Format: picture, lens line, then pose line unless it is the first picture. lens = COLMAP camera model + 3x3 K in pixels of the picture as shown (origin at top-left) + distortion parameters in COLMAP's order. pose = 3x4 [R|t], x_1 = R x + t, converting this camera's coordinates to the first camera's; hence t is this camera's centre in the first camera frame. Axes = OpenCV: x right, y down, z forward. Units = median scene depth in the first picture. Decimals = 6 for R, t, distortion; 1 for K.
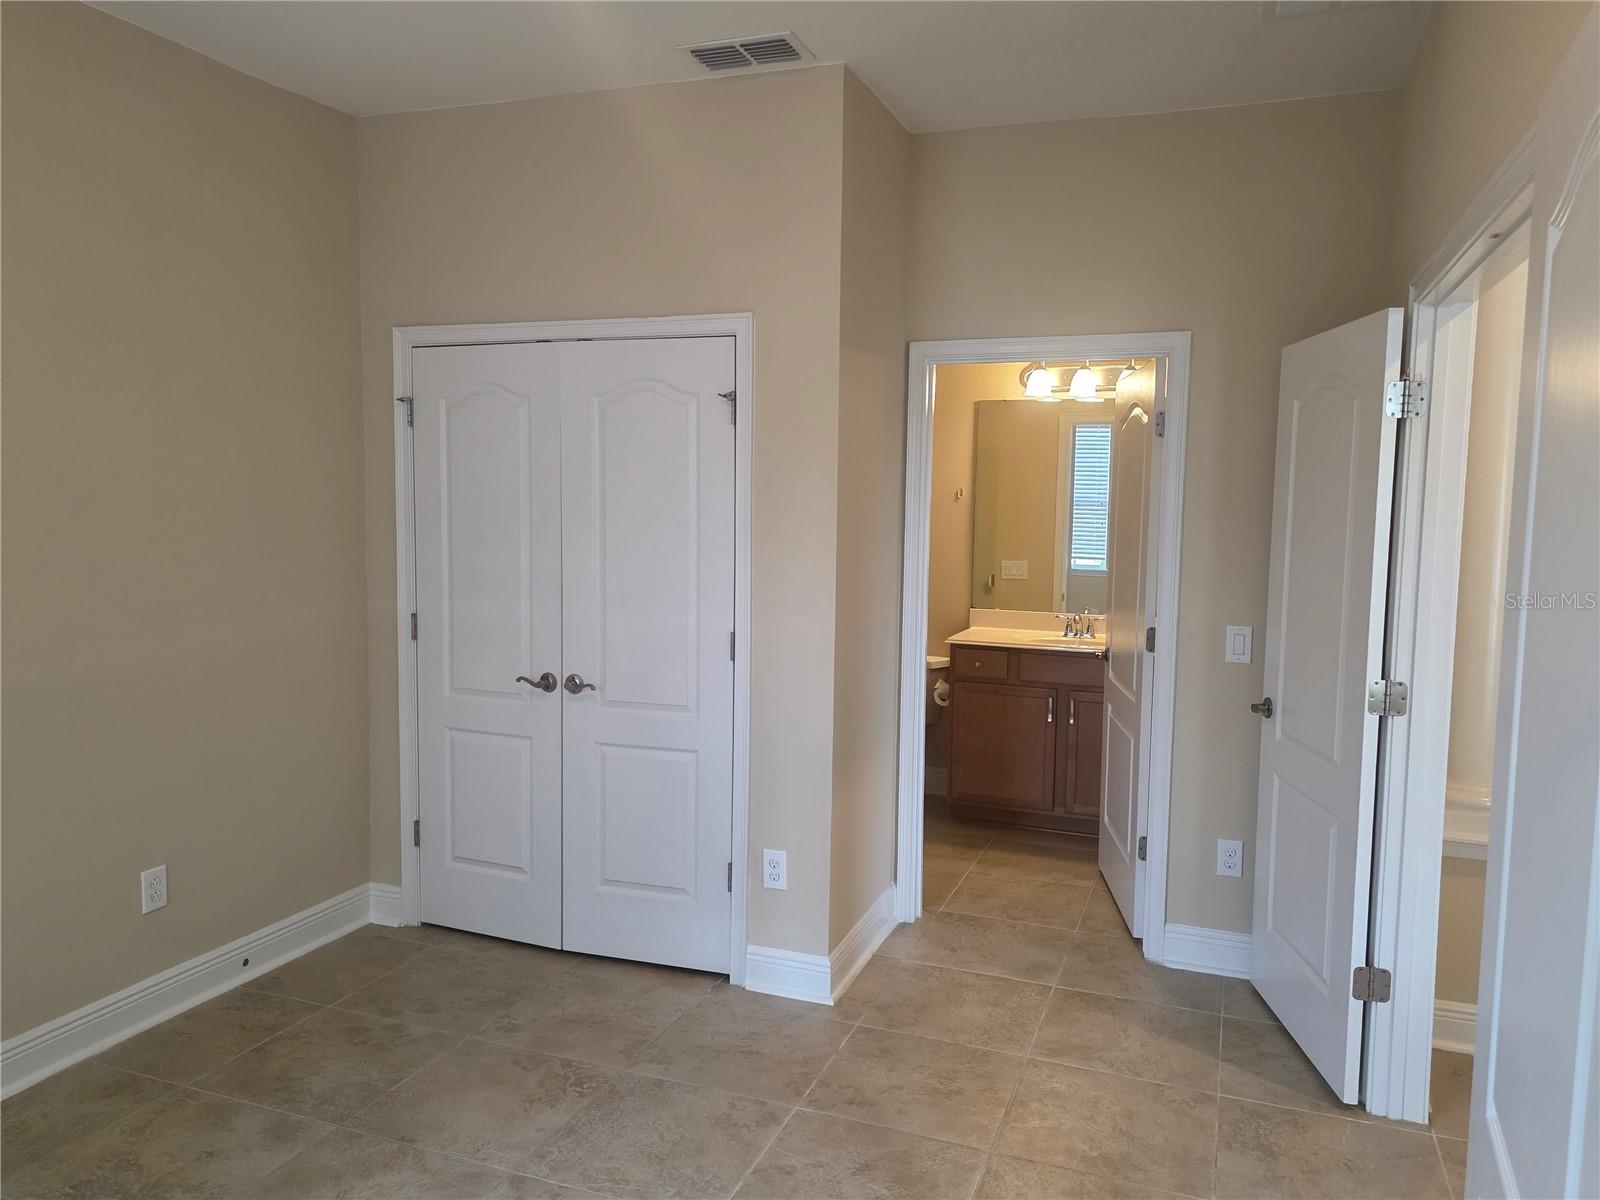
lens RADIAL K [[1147.6, 0, 802.3], [0, 1147.6, 589.0], [0, 0, 1]] dist [0.071488, -0.073498]
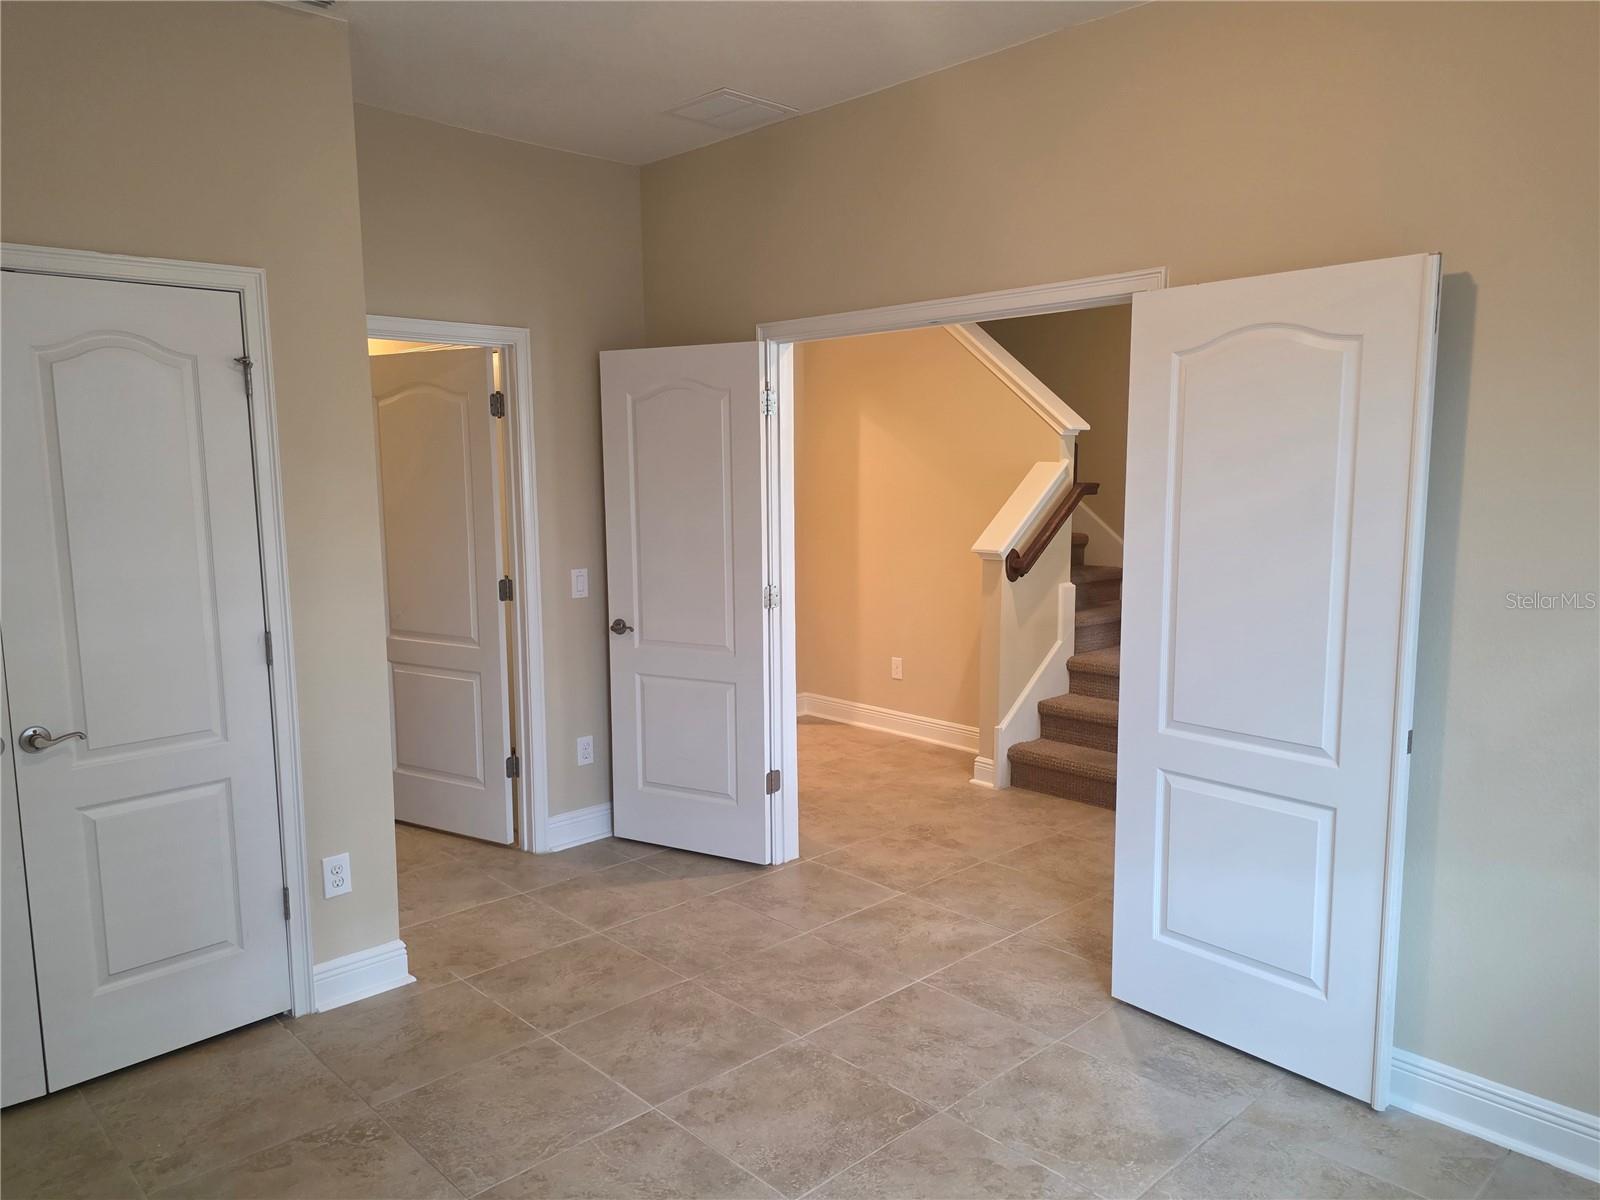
lens RADIAL K [[1147.6, 0, 803.6], [0, 1147.6, 610.8], [0, 0, 1]] dist [0.071488, -0.073498]
pose [[0.431745, -0.136699, 0.891577, -0.674967], [0.087060, 0.990150, 0.109653, -0.040850], [-0.897785, 0.030278, 0.439393, 0.236881]]
